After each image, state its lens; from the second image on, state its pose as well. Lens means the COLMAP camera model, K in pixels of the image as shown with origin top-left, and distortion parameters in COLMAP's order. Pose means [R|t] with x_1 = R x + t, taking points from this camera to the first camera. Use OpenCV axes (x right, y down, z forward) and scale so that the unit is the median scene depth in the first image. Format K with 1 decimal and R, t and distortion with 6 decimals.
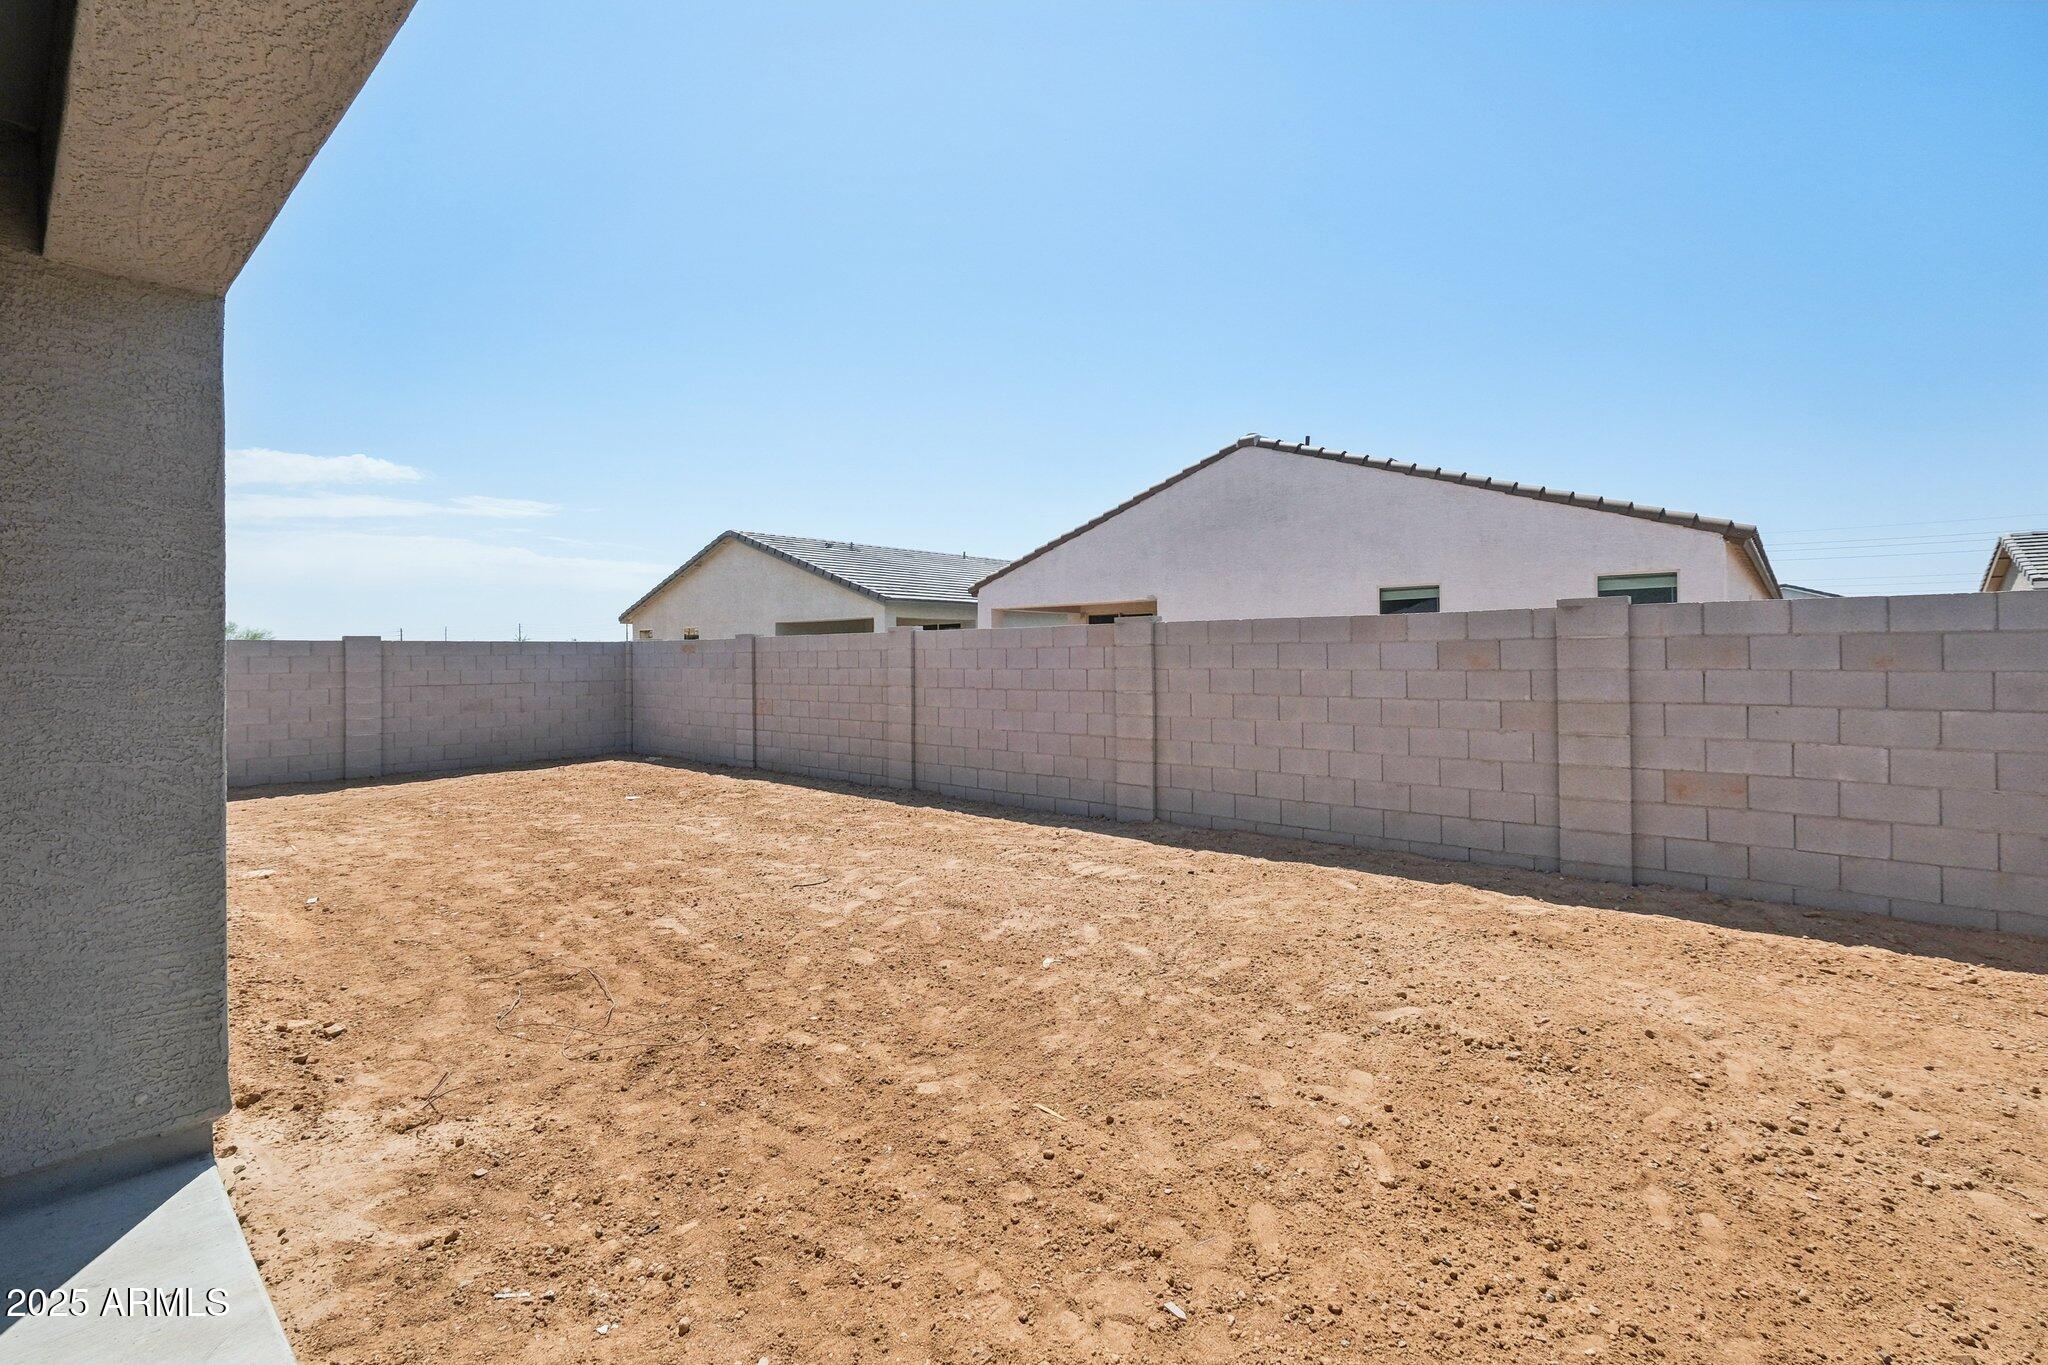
lens RADIAL K [[900.6, 0, 1016.5], [0, 900.6, 661.6], [0, 0, 1]] dist [0.000540, -0.000797]
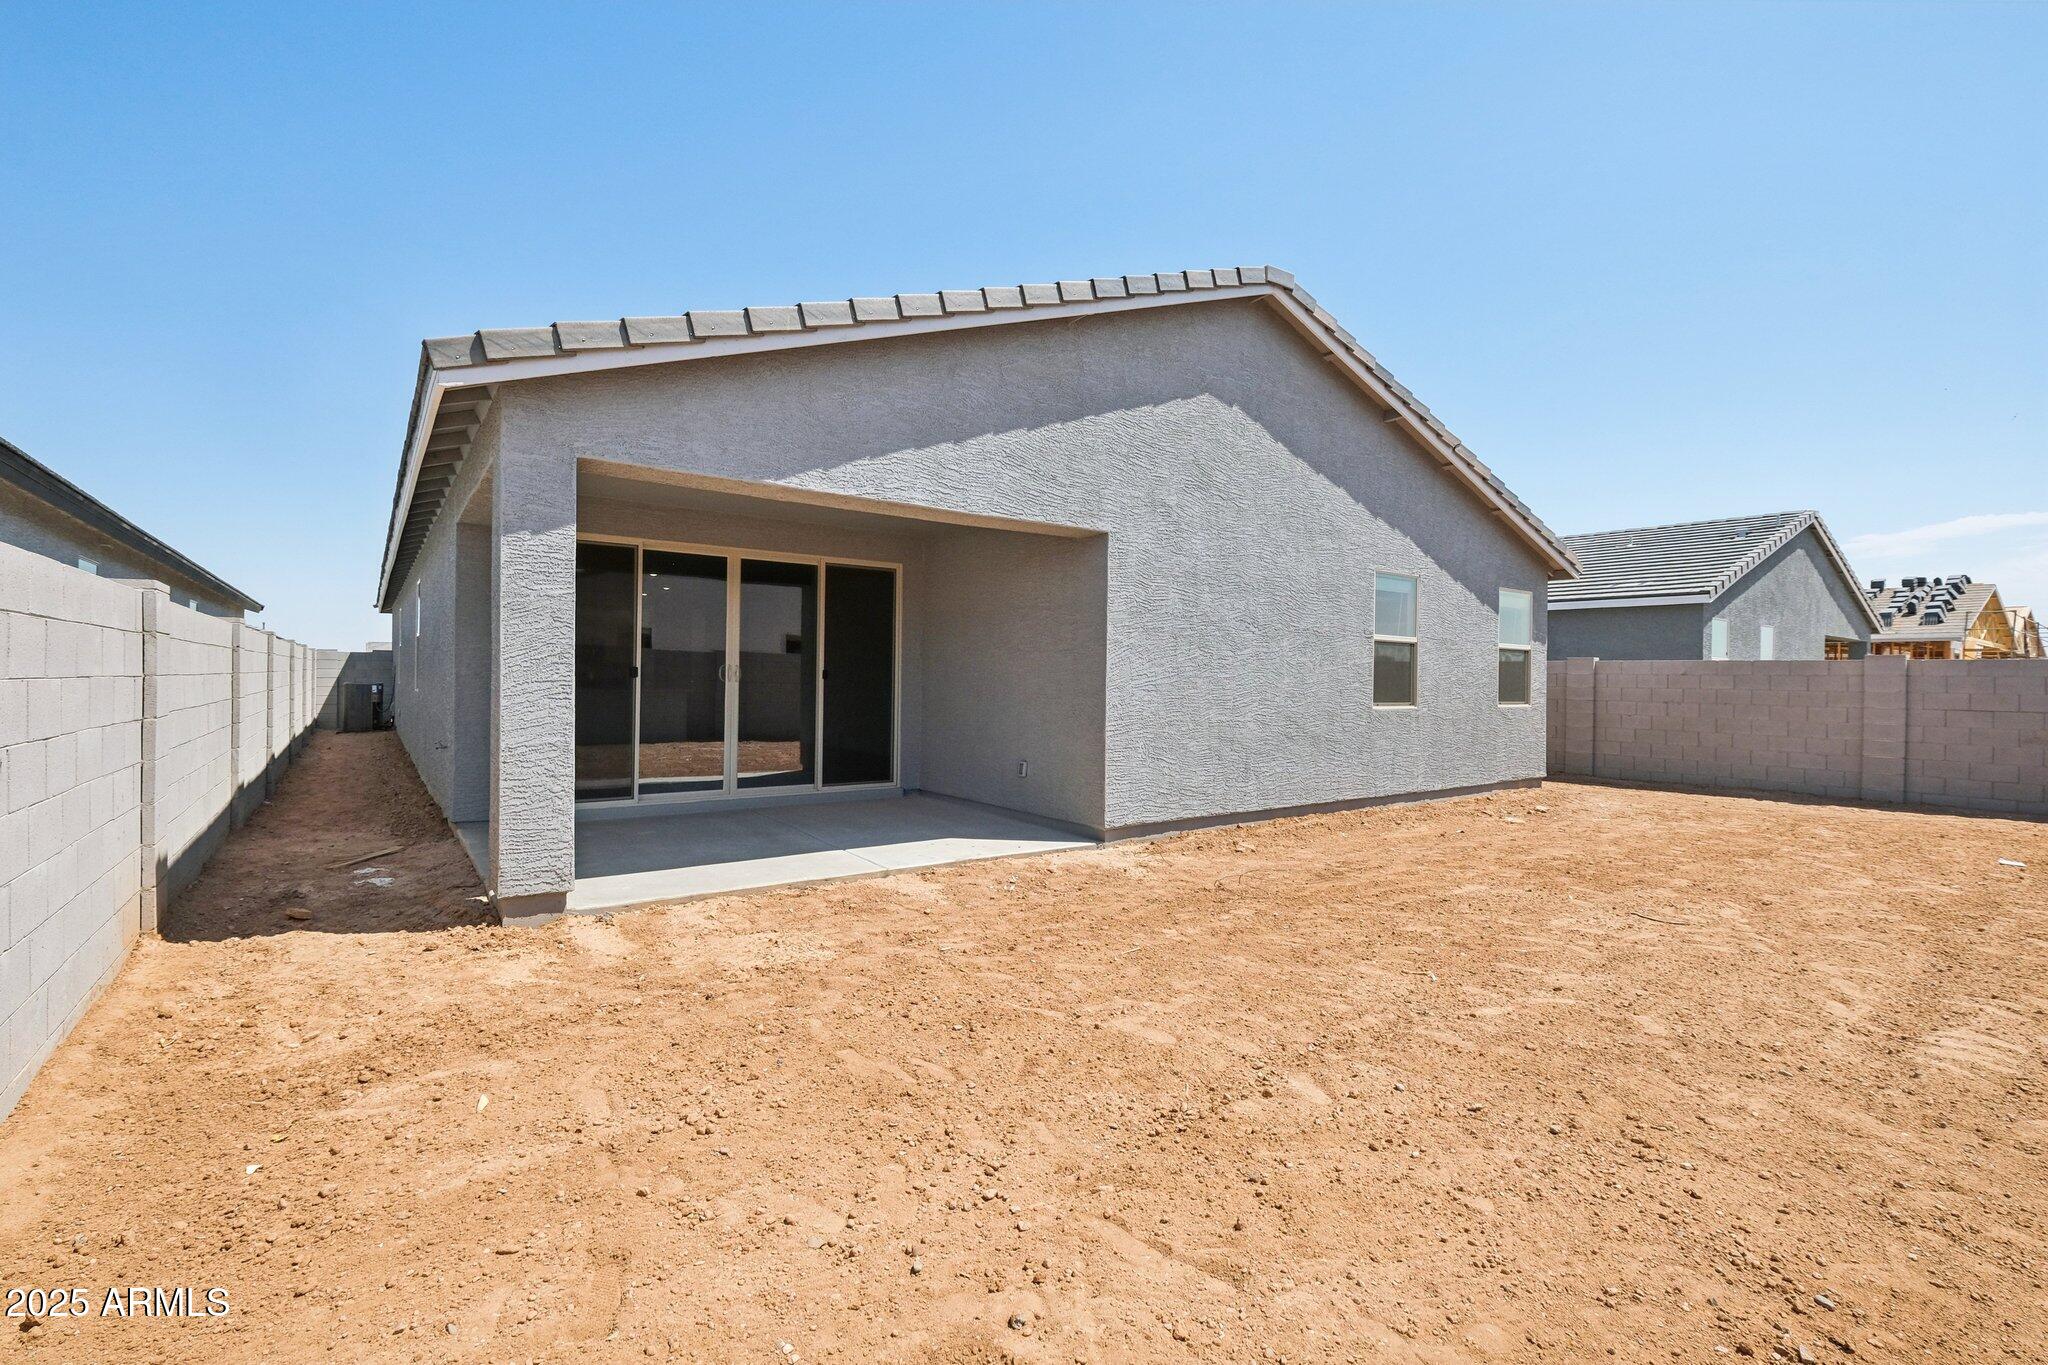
lens RADIAL K [[900.6, 0, 1016.5], [0, 900.6, 661.6], [0, 0, 1]] dist [0.000540, -0.000797]
pose [[-0.220136, -0.012352, -0.975391, 1.391107], [-0.018365, 0.999795, -0.008516, 0.012082], [0.975296, 0.016039, -0.220318, 0.984430]]
